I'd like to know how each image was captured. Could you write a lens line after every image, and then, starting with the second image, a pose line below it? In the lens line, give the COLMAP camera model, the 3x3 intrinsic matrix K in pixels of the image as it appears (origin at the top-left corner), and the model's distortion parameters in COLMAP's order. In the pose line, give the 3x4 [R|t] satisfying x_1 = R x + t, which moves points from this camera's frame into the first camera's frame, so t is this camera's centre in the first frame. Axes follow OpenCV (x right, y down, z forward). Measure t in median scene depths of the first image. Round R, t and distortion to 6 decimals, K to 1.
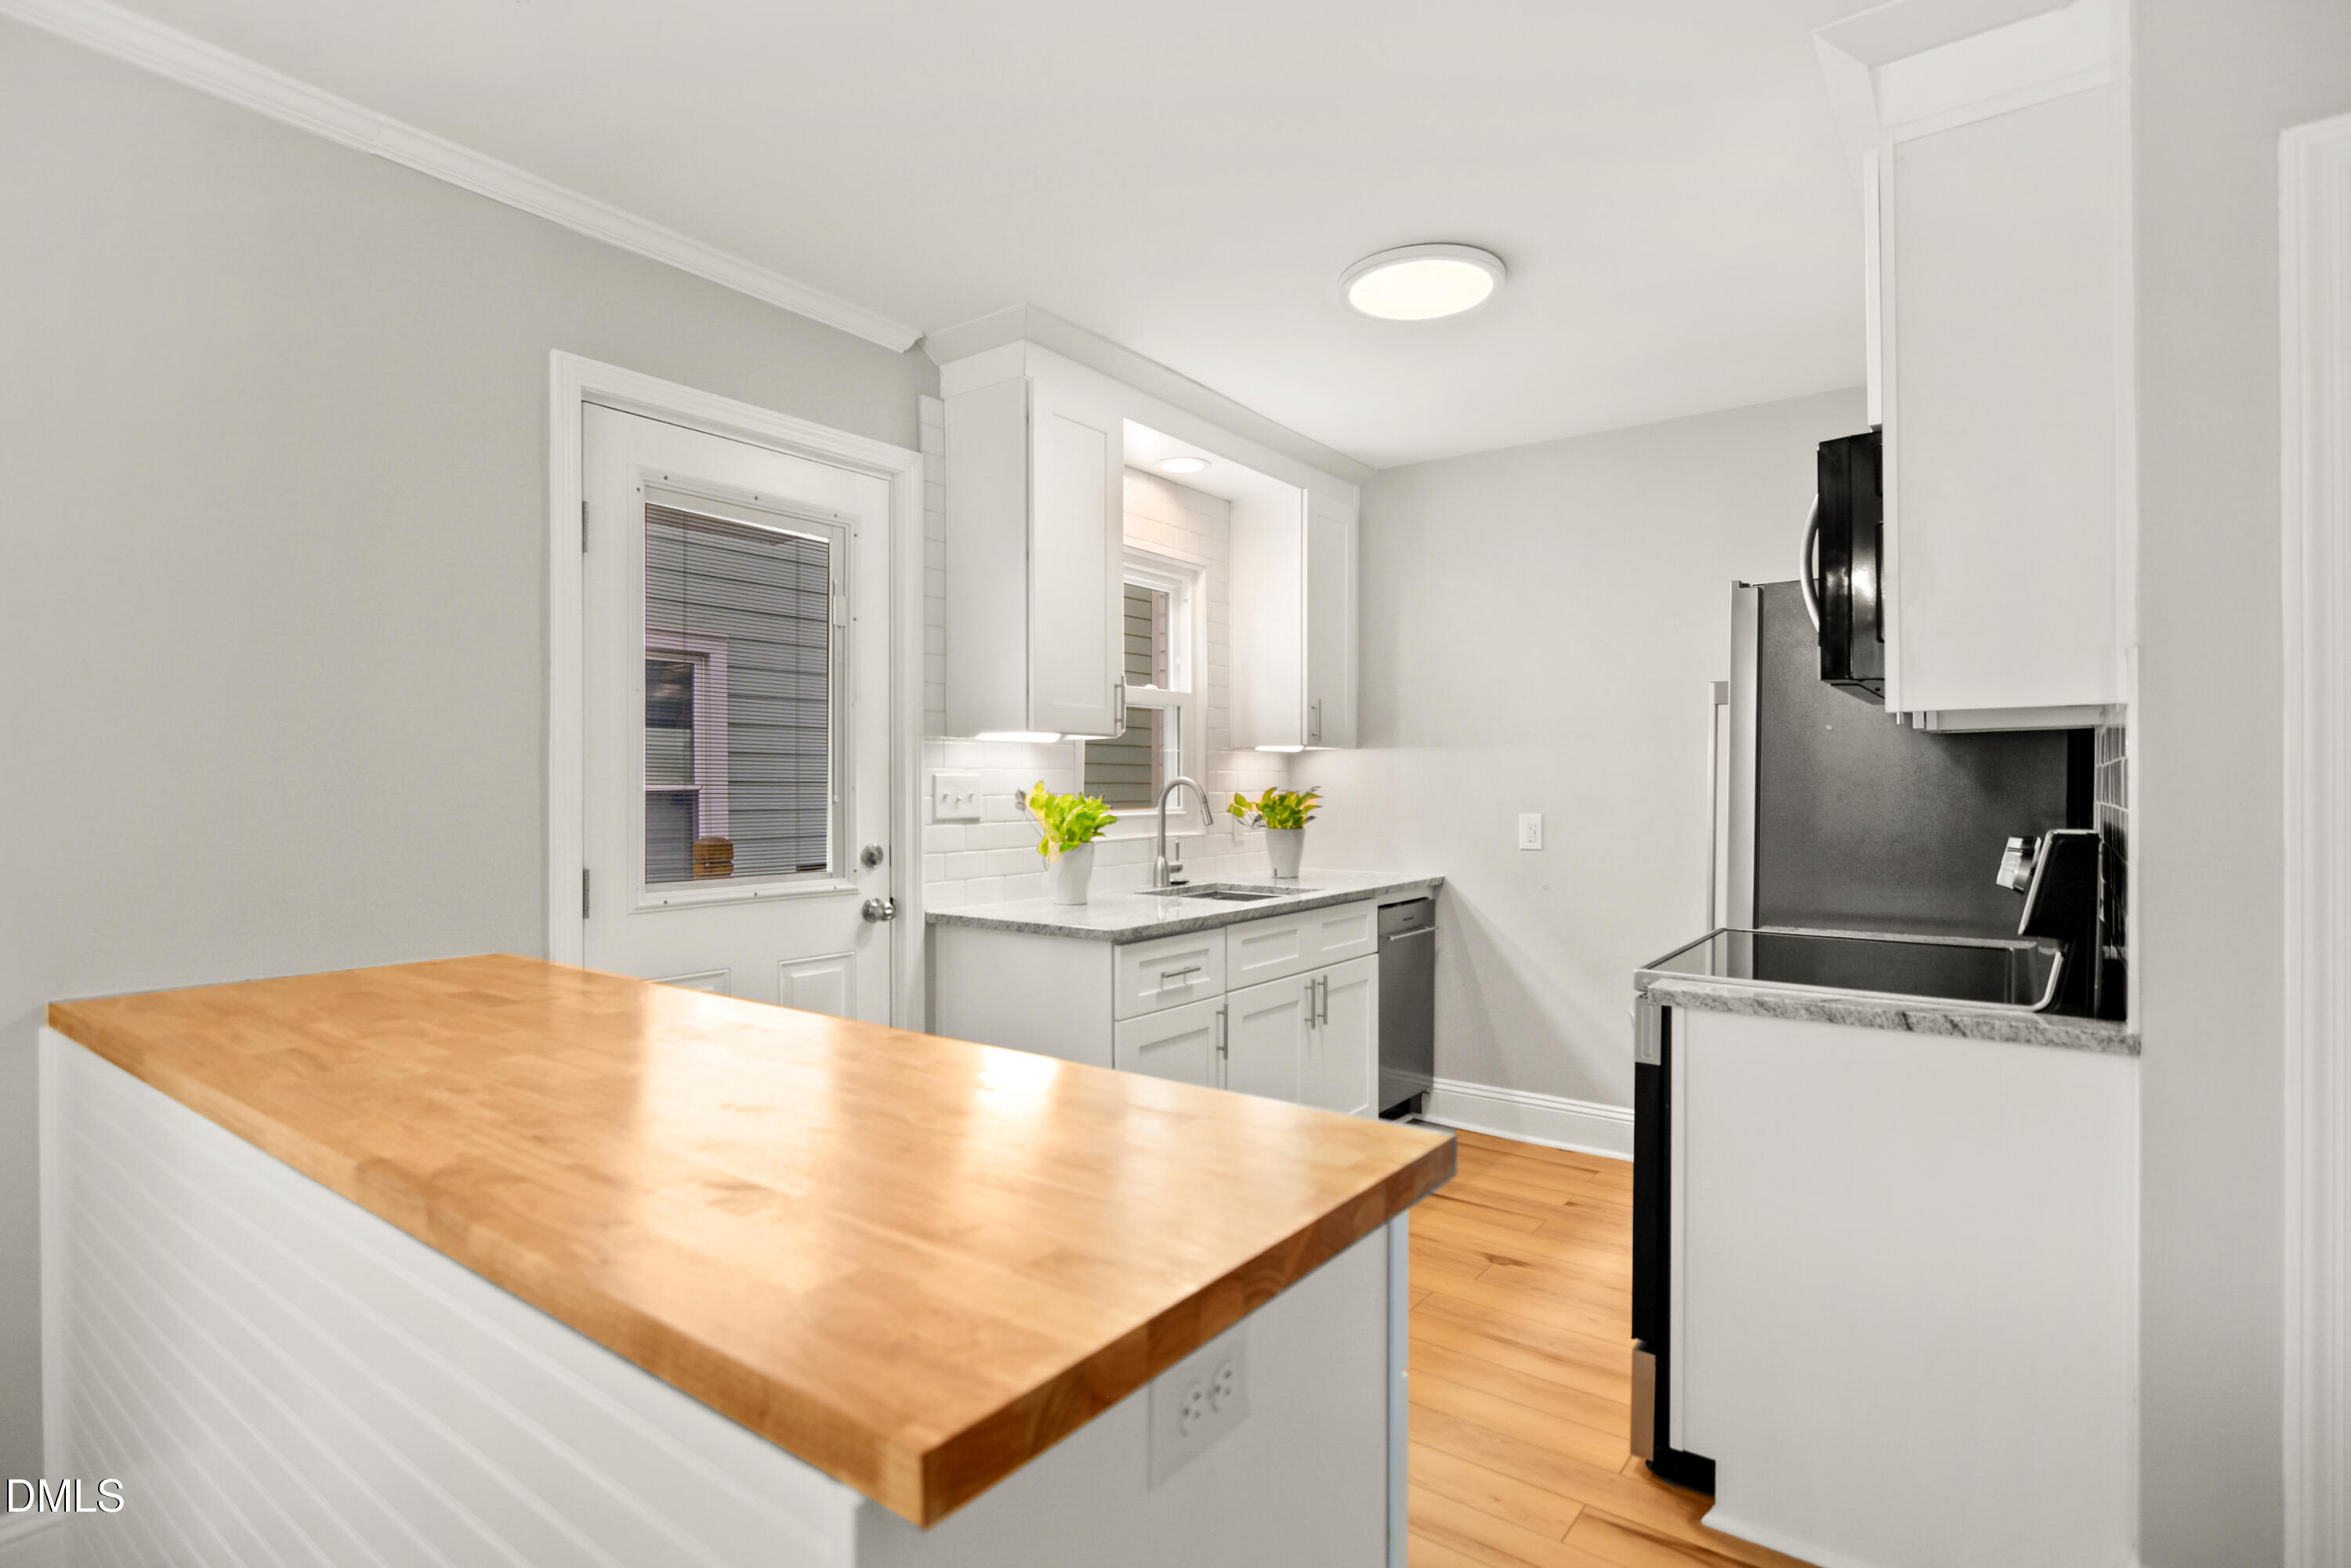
lens RADIAL K [[1158.6, 0, 1161.1], [0, 1158.6, 787.8], [0, 0, 1]] dist [-0.013145, -0.000414]
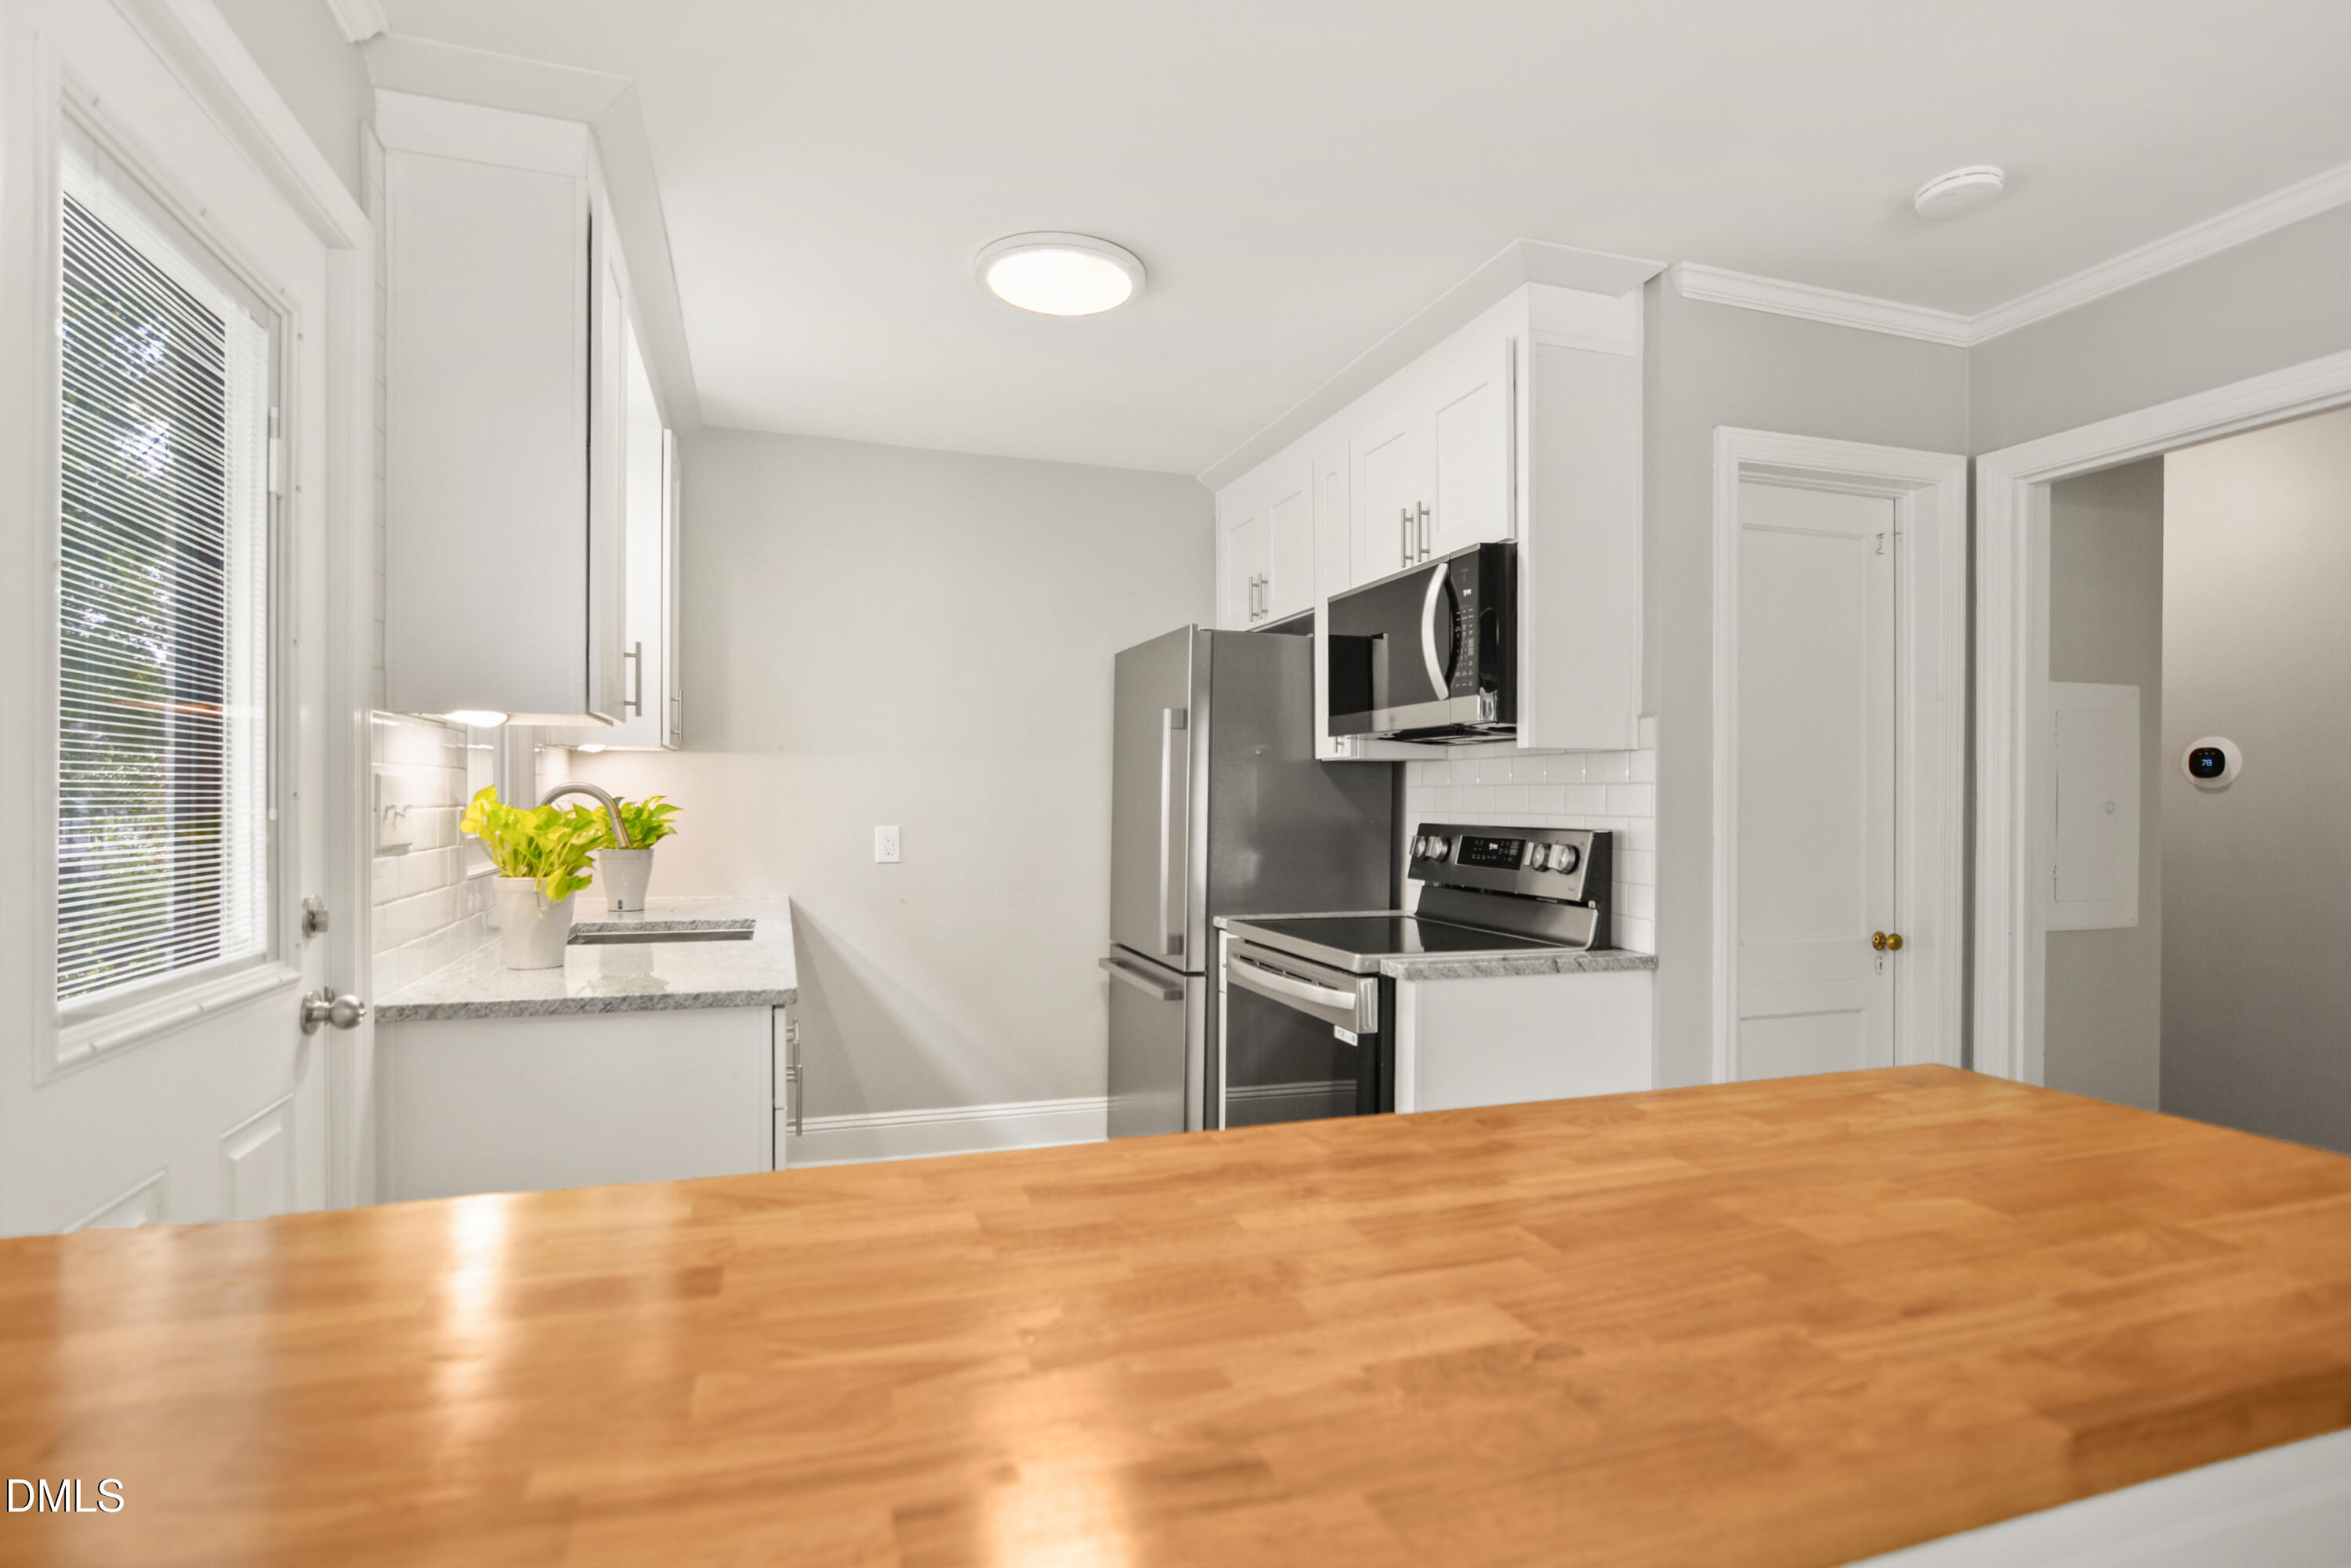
lens RADIAL K [[1158.6, 0, 1166.3], [0, 1158.6, 813.5], [0, 0, 1]] dist [-0.013145, -0.000414]
pose [[0.575411, -0.004901, 0.817850, -0.443721], [-0.004494, 0.999948, 0.009154, 0.001838], [-0.817852, -0.008943, 0.575359, 0.320533]]
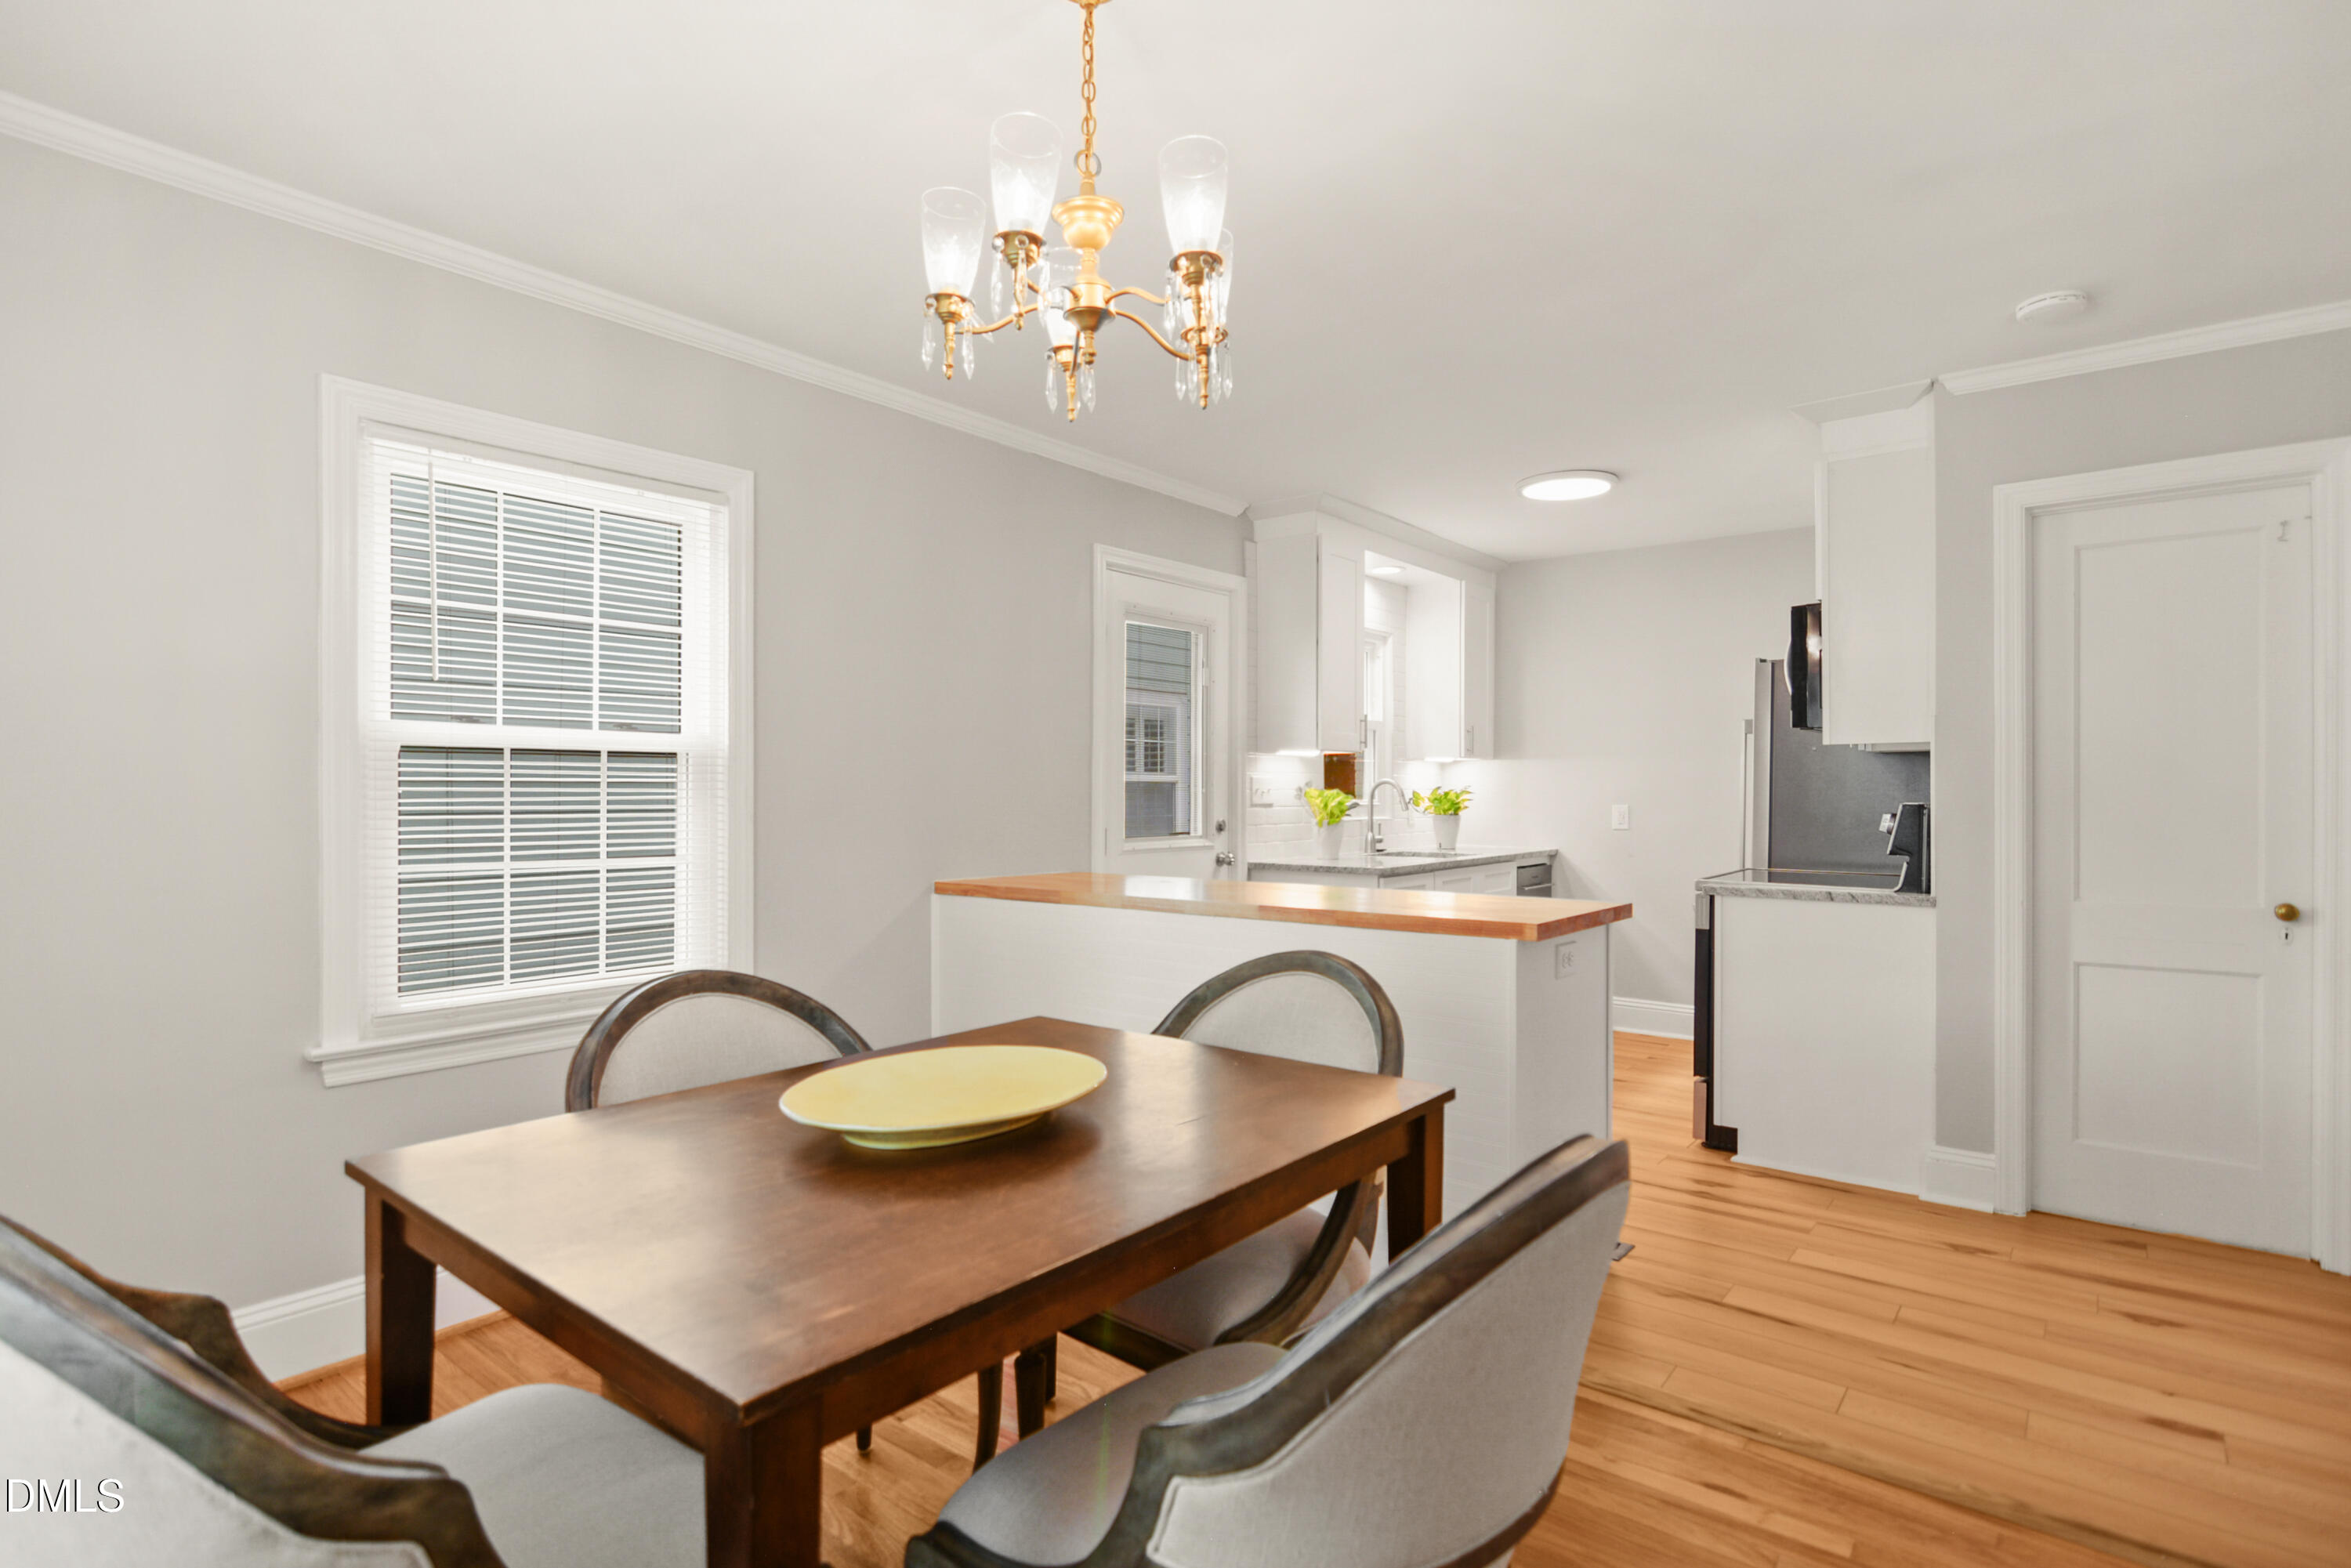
lens RADIAL K [[1158.6, 0, 1150.9], [0, 1158.6, 792.3], [0, 0, 1]] dist [-0.013145, -0.000414]
pose [[0.998784, 0.001894, -0.049267, -0.253749], [-0.001950, 0.999998, -0.001079, 0.012455], [0.049265, 0.001174, 0.998785, -0.611435]]
